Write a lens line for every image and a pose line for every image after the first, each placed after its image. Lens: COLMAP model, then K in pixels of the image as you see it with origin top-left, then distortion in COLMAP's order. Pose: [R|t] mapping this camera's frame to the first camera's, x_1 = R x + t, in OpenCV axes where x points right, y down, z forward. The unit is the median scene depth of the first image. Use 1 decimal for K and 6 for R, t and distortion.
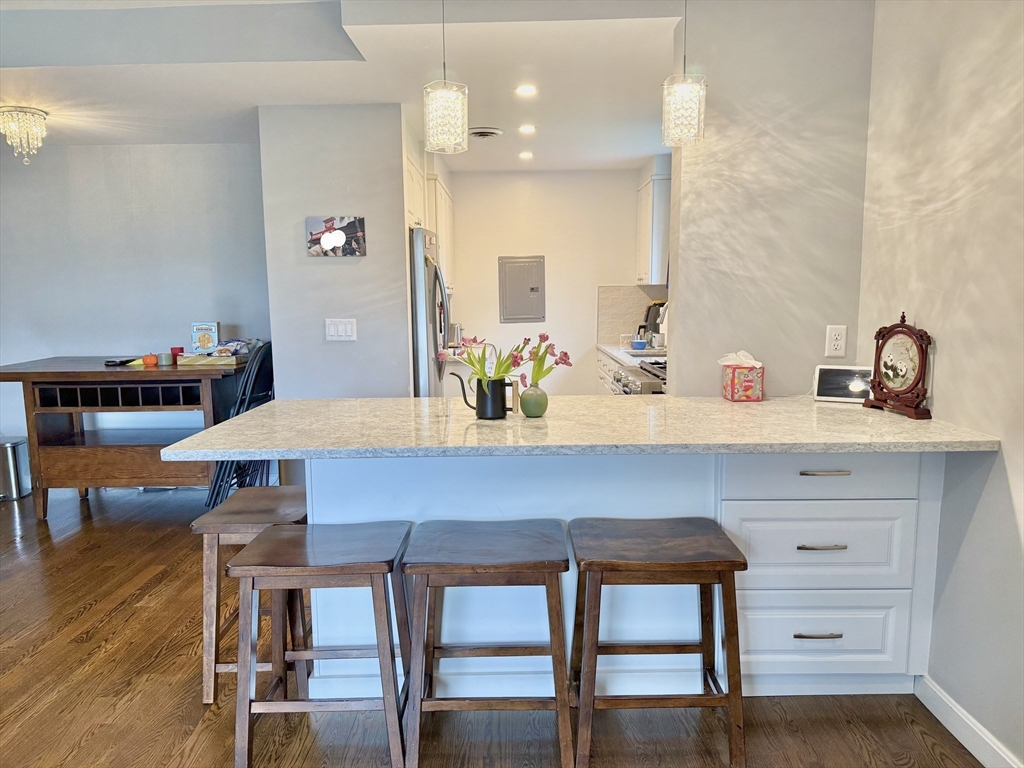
lens RADIAL K [[755.6, 0, 512.0], [0, 755.6, 384.0], [0, 0, 1]] dist [0.001497, -0.001409]
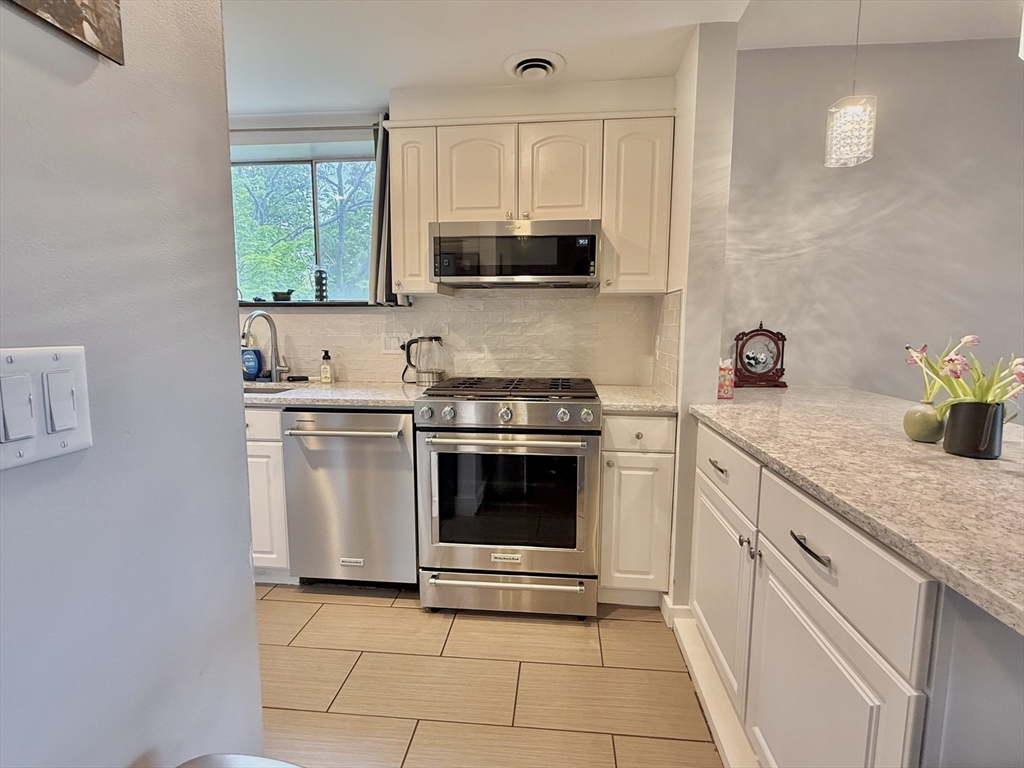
lens RADIAL K [[502.8, 0, 512.0], [0, 502.8, 384.0], [0, 0, 1]] dist [0.000982, 0.000131]
pose [[0.083634, -0.103329, 0.991125, -0.531946], [0.113869, 0.989086, 0.093508, -0.117880], [-0.989969, 0.105038, 0.094487, 1.365226]]
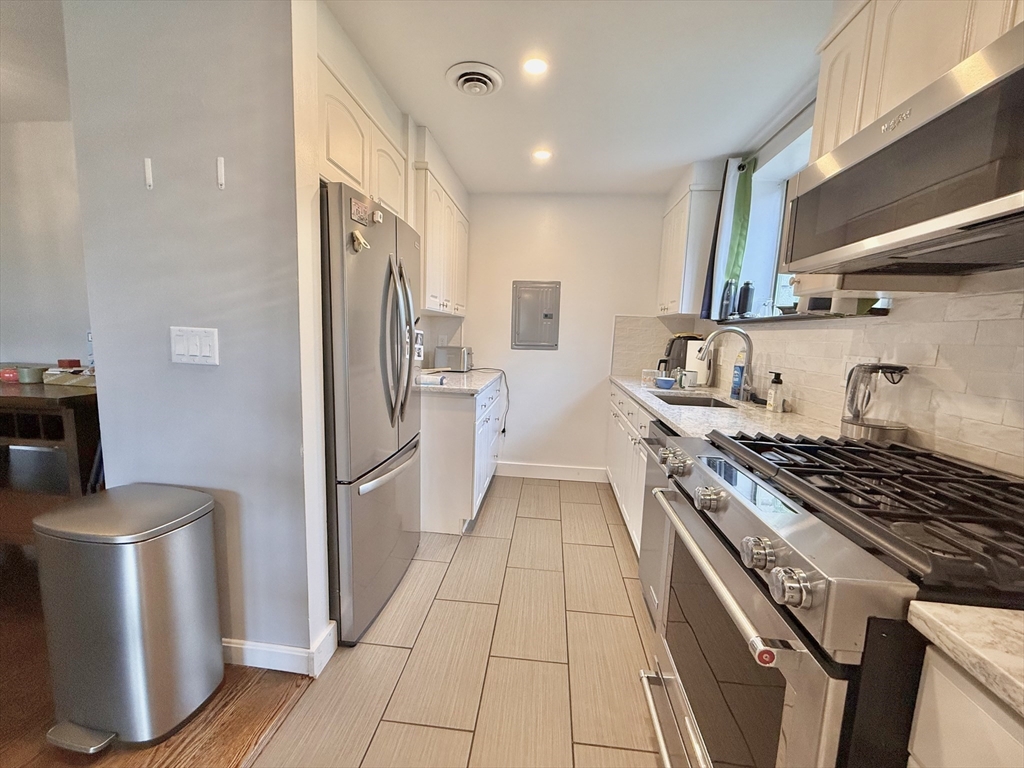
lens RADIAL K [[423.8, 0, 512.0], [0, 423.8, 384.0], [0, 0, 1]] dist [-0.059361, 0.000057]
pose [[0.994643, 0.057943, -0.085604, 0.083179], [-0.057936, 0.998317, 0.002565, -0.089841], [0.085608, 0.002408, 0.996326, 1.100621]]
